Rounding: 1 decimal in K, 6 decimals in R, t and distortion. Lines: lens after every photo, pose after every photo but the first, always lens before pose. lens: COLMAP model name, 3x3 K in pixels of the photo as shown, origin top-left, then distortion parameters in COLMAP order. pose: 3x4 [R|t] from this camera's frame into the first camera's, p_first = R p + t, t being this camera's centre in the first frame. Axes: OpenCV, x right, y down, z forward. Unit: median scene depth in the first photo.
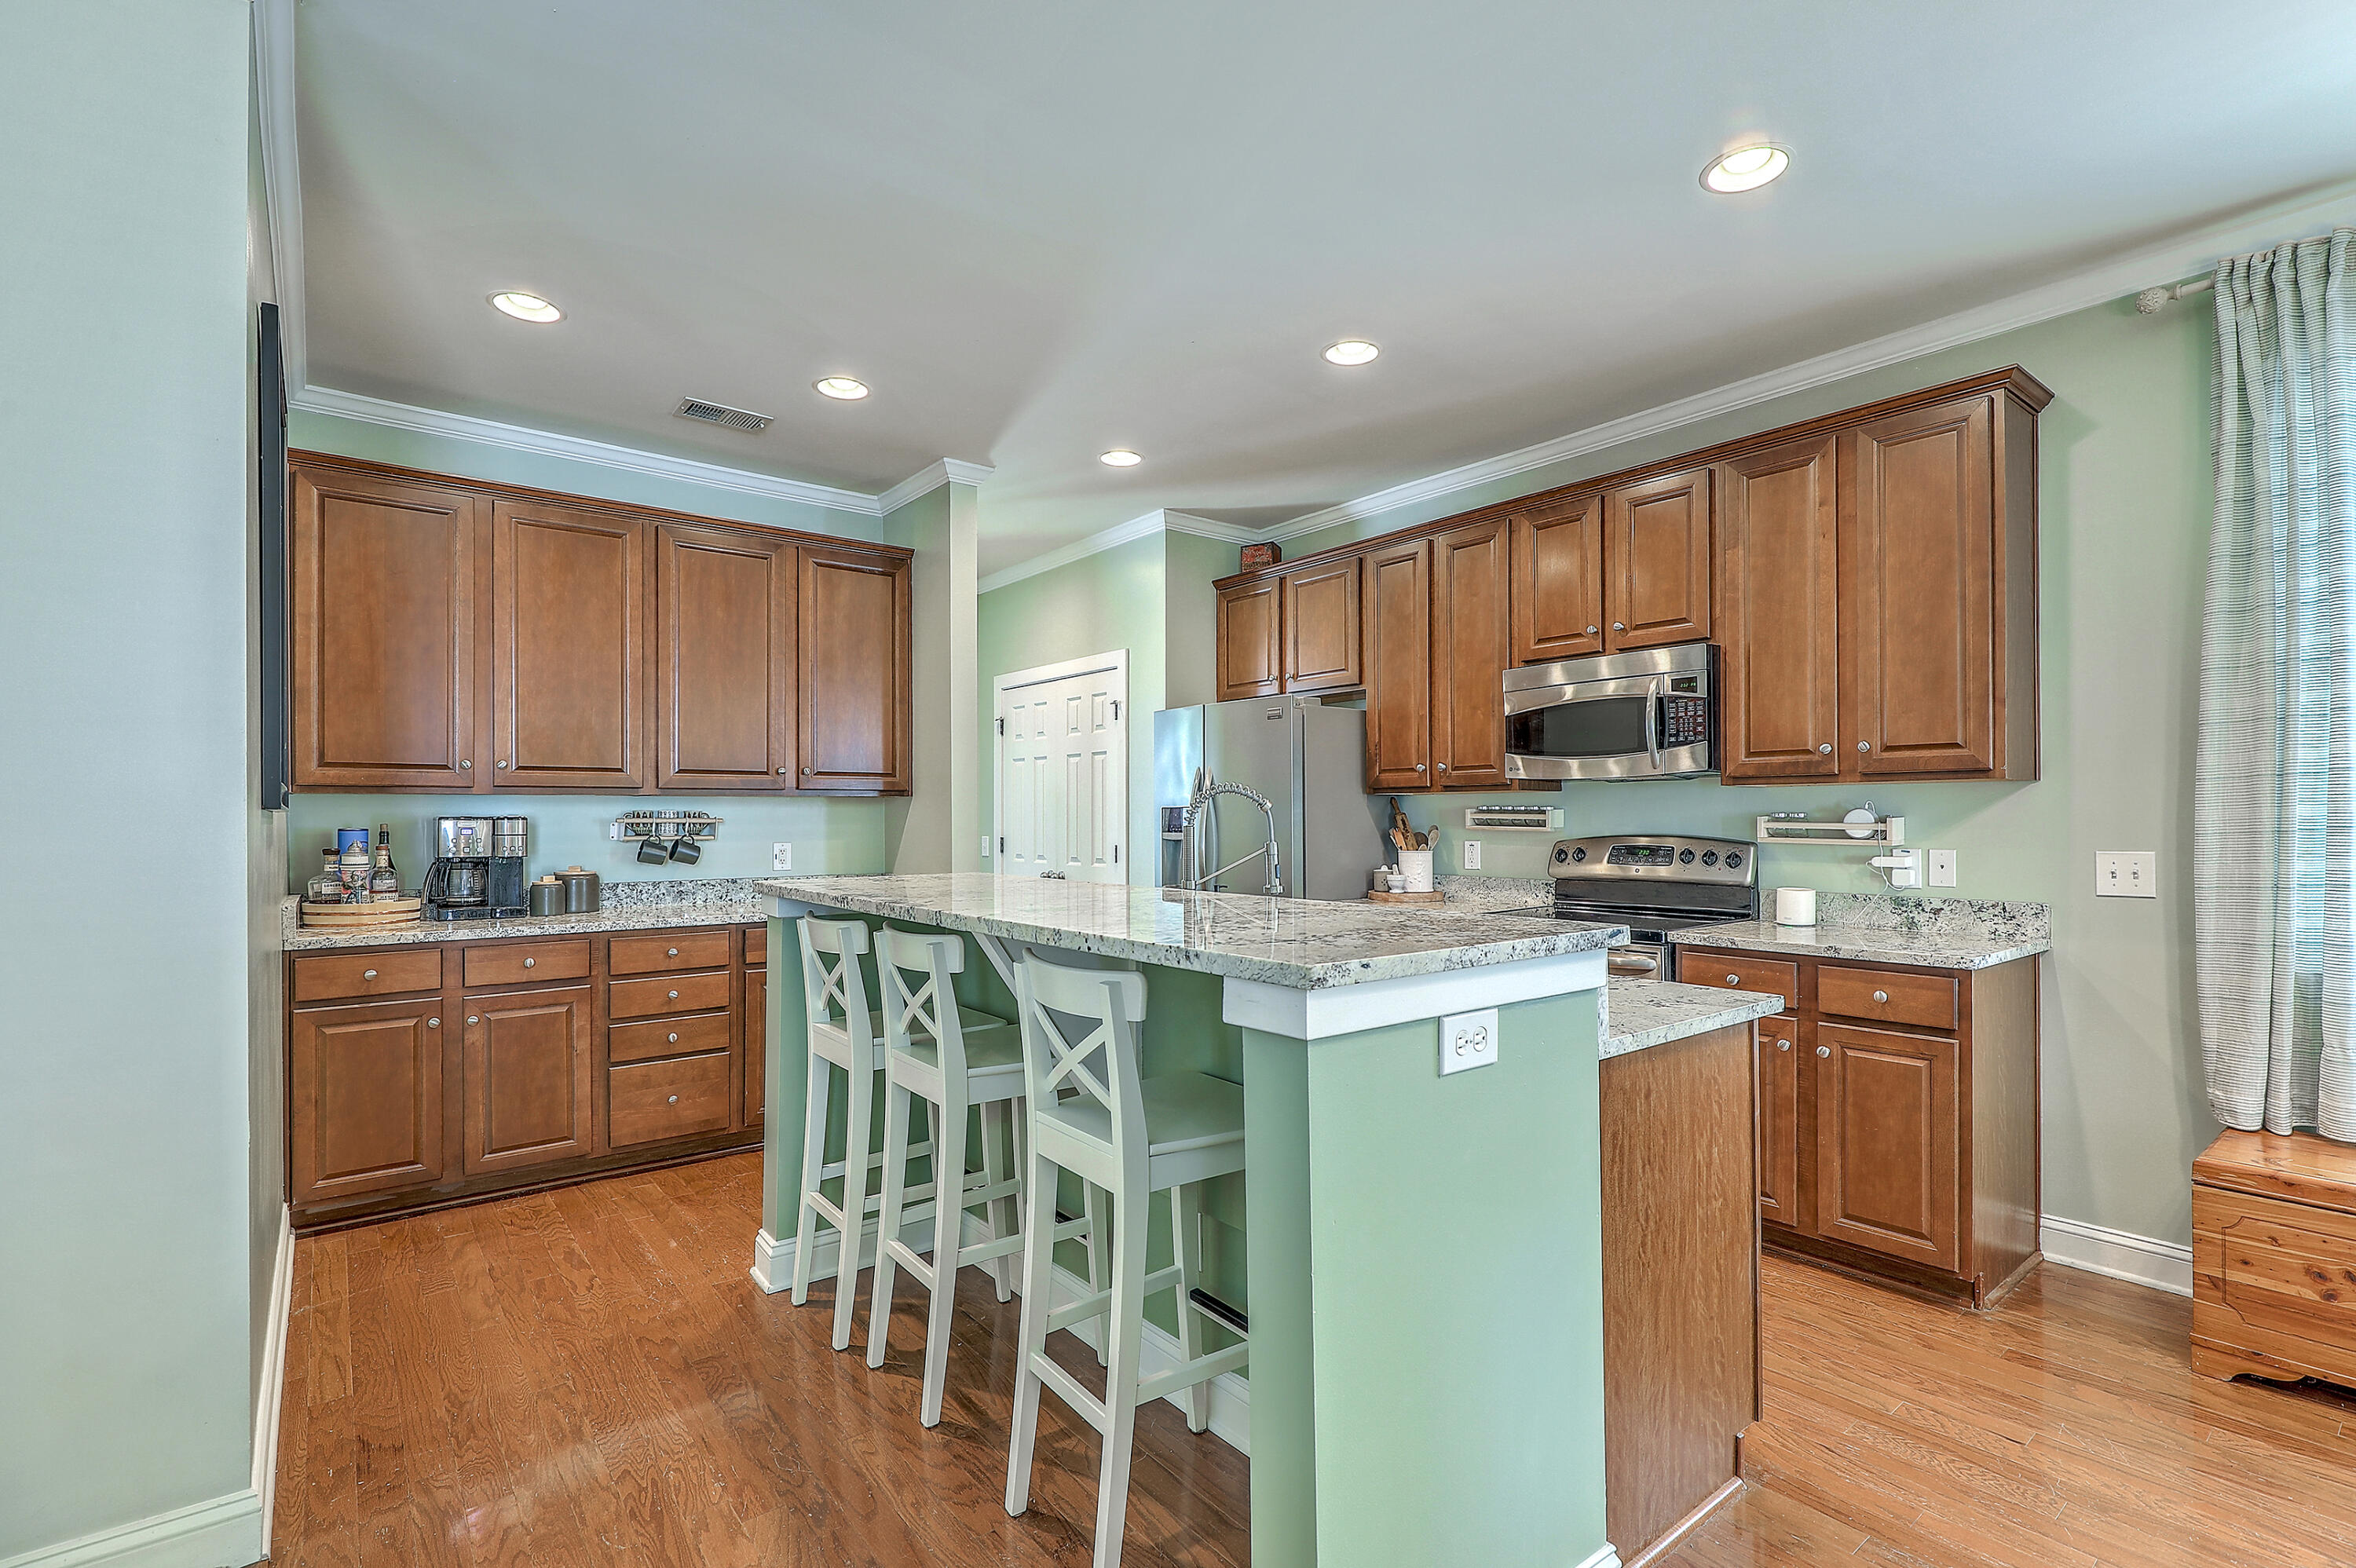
lens RADIAL K [[1074.3, 0, 1194.9], [0, 1074.3, 816.5], [0, 0, 1]] dist [-0.000394, -0.000673]
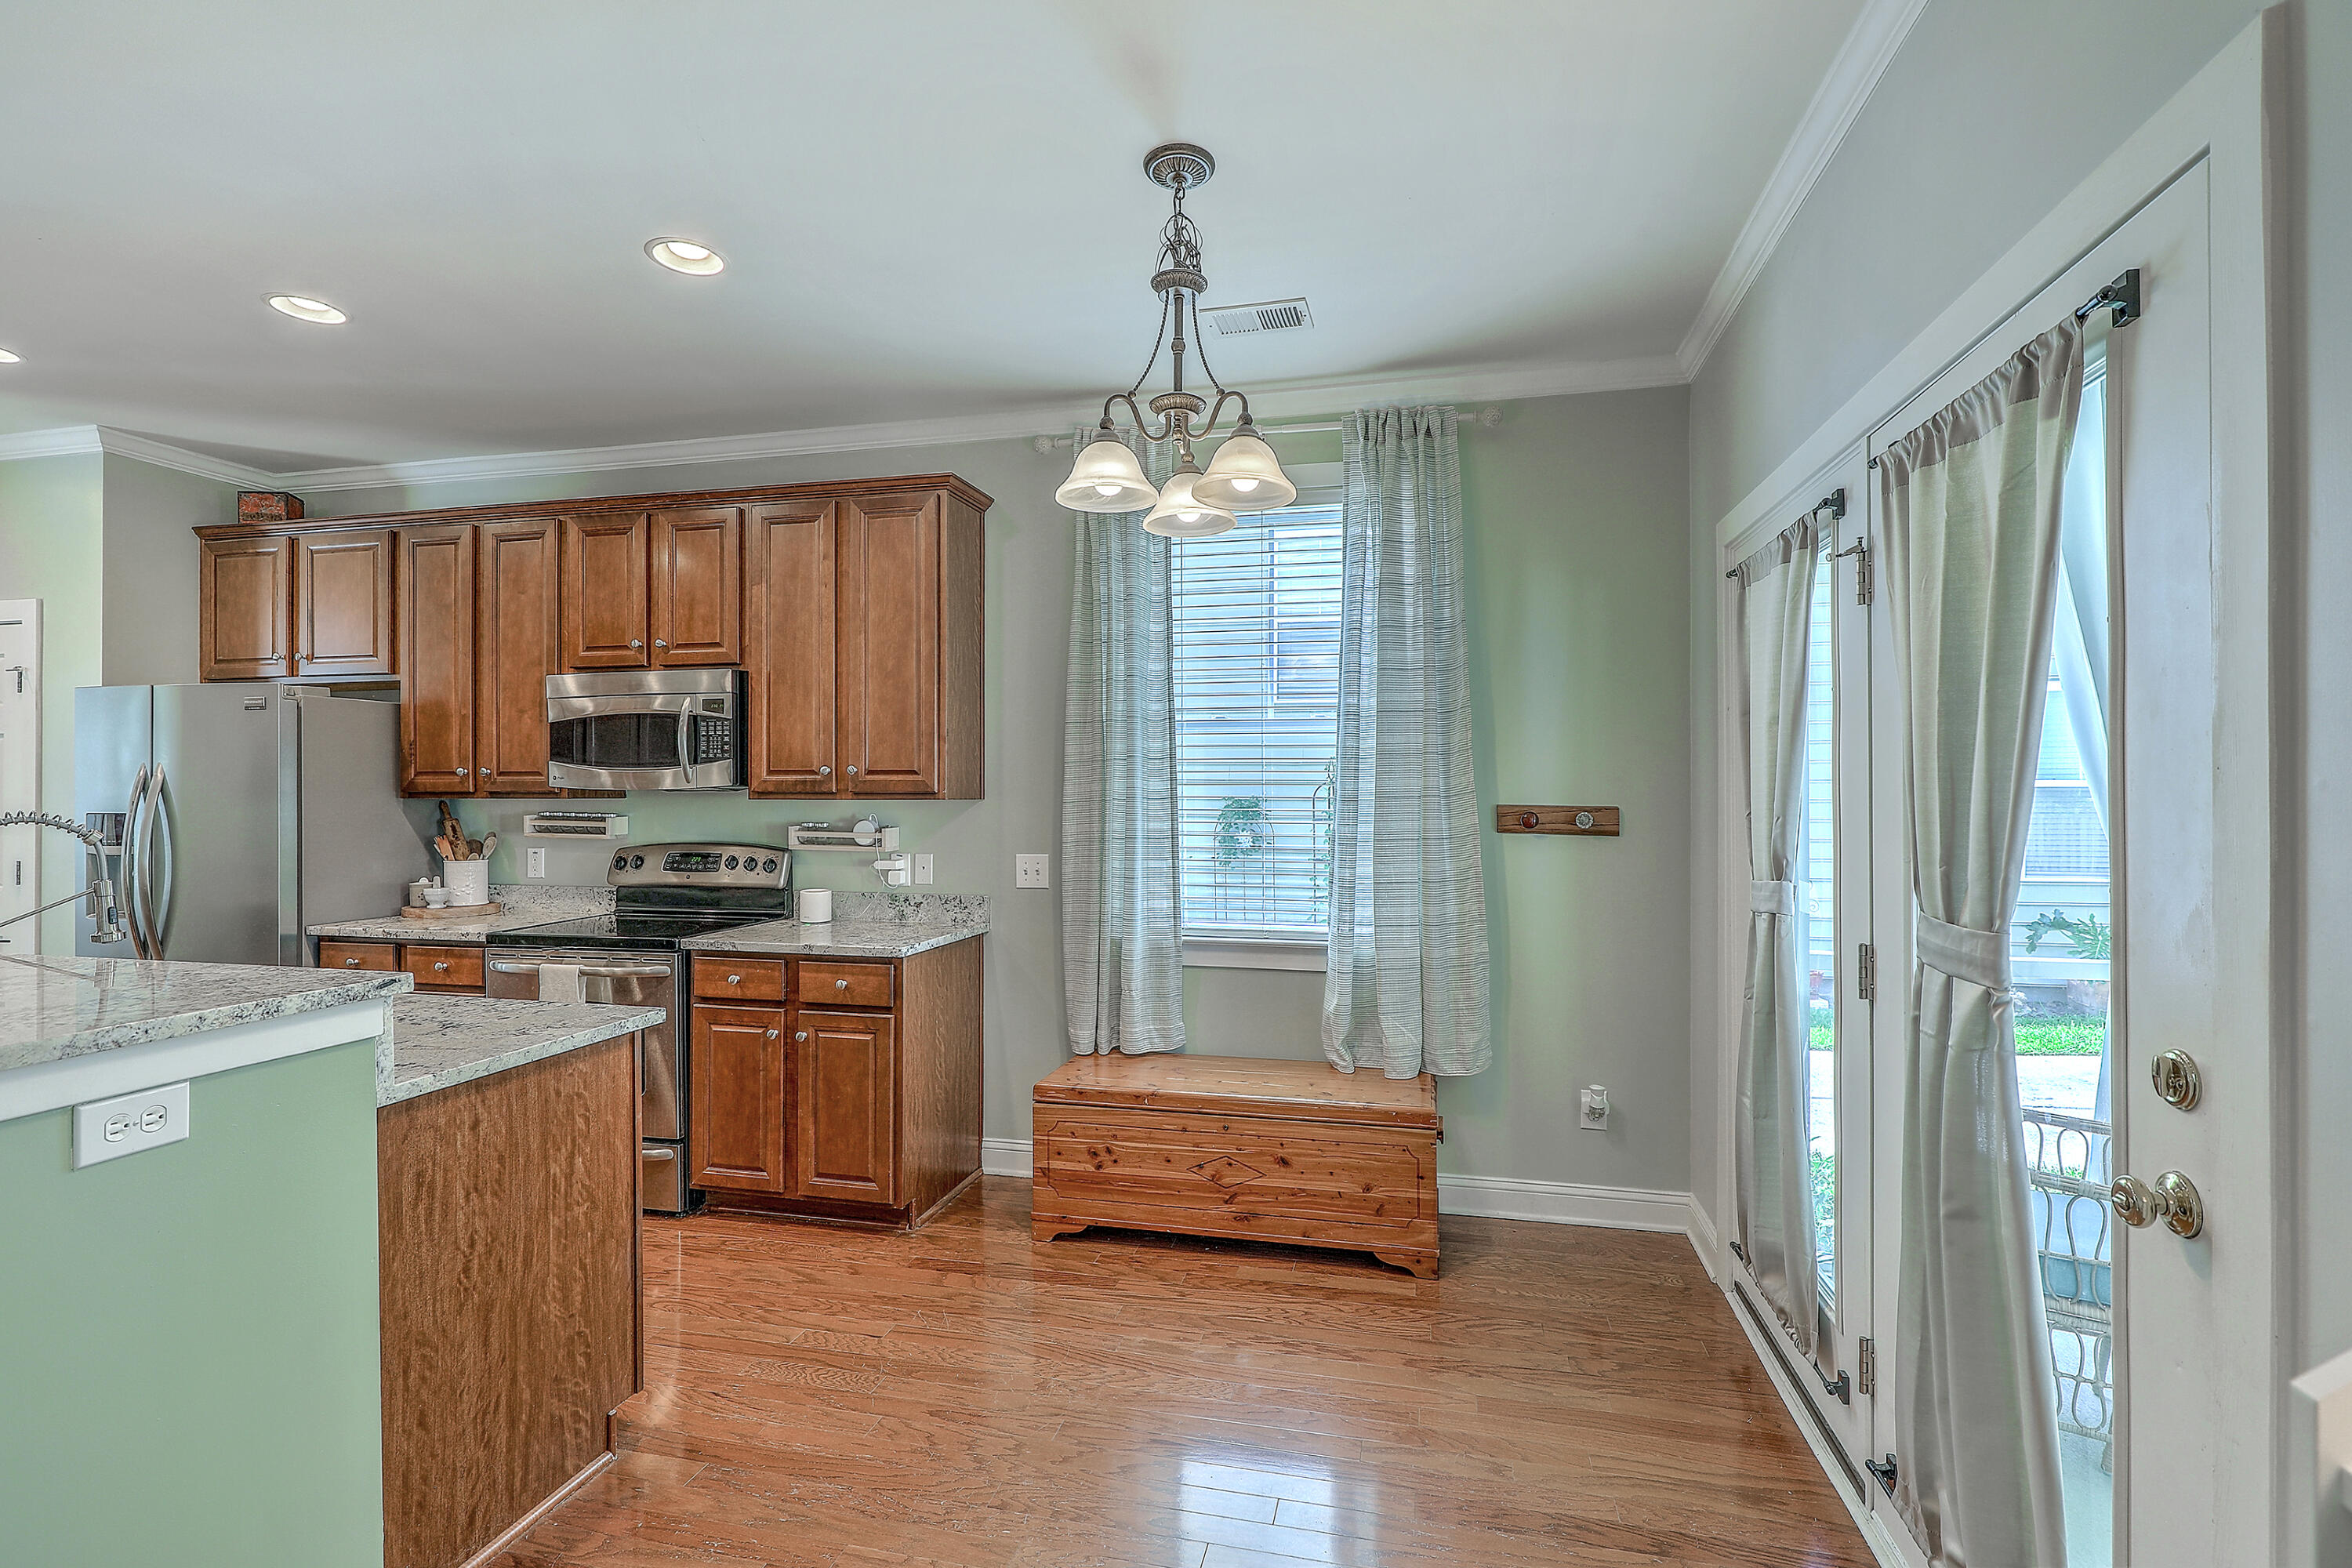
lens RADIAL K [[1064.9, 0, 1190.2], [0, 1064.9, 794.4], [0, 0, 1]] dist [0.000318, 0.000104]
pose [[0.785905, 0.002893, 0.618341, 0.174001], [-0.003683, 0.999993, 0.000002, -0.035996], [-0.618337, -0.002279, 0.785910, -0.133360]]
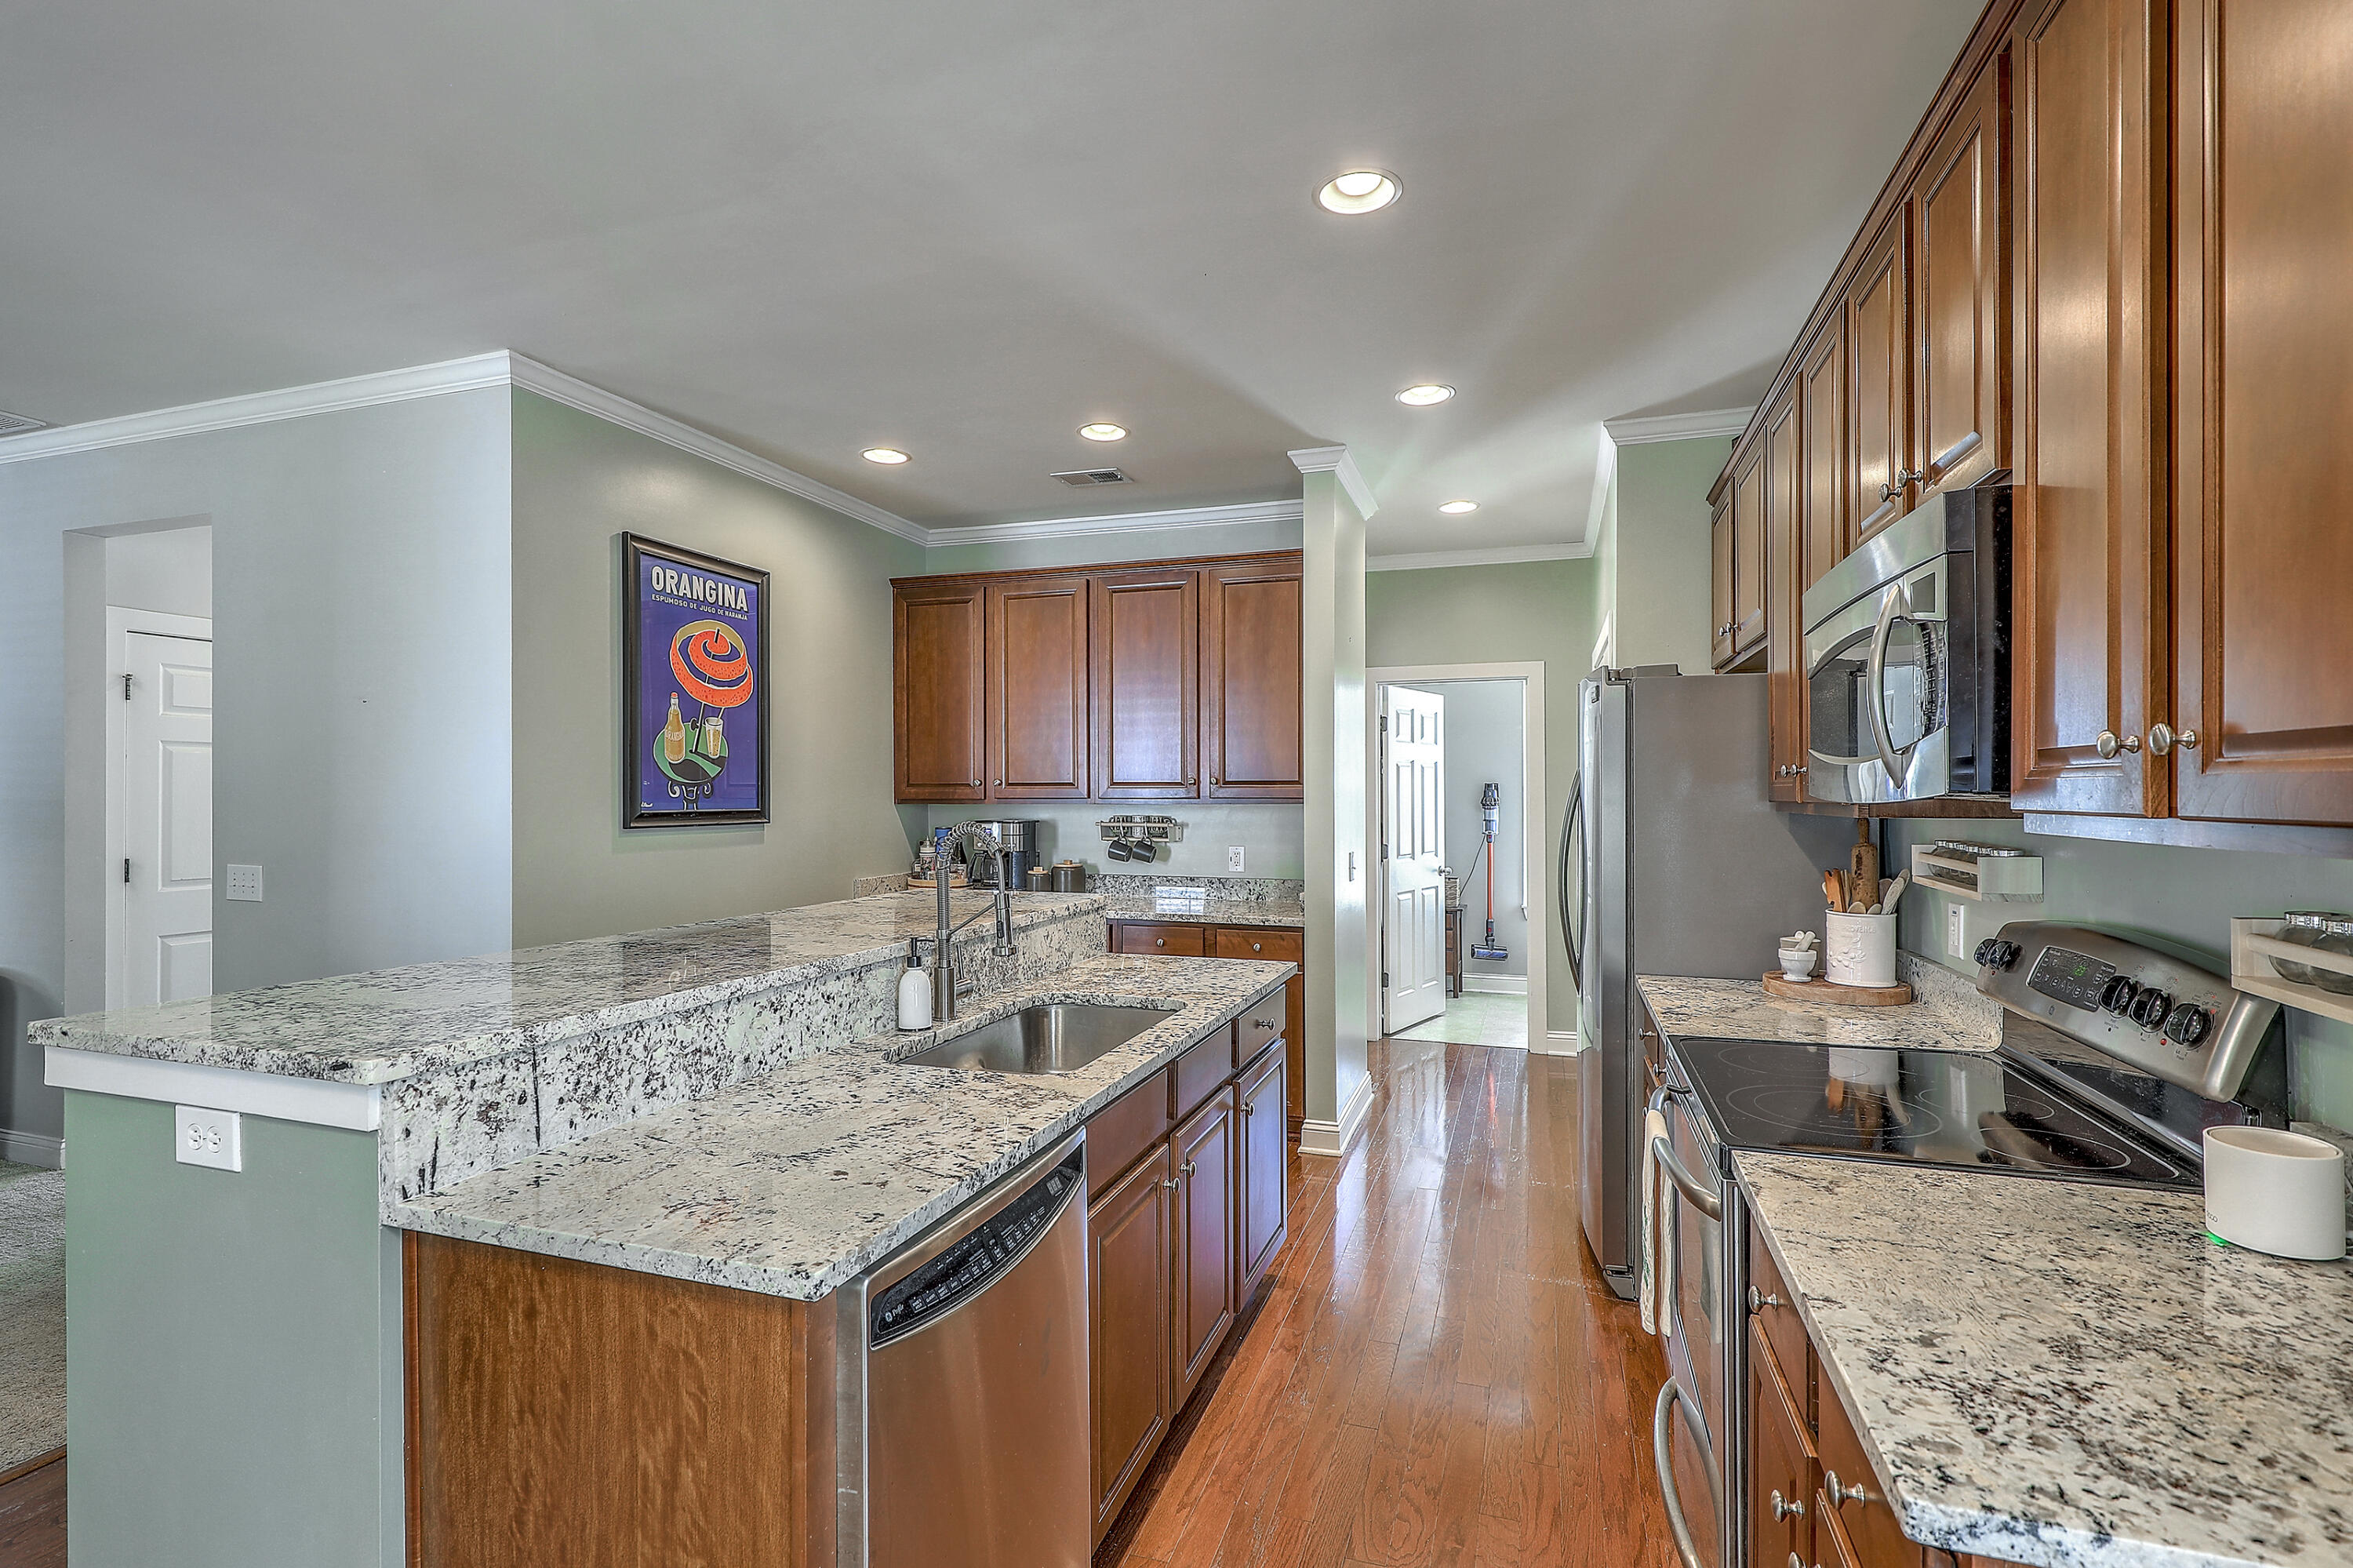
lens RADIAL K [[1071.2, 0, 1176.5], [0, 1071.2, 784.0], [0, 0, 1]] dist [-0.001009, -0.000151]
pose [[0.539576, -0.003552, -0.841929, 0.662252], [0.000630, 0.999993, -0.003815, -0.045790], [0.841937, 0.001529, 0.539574, 0.520717]]
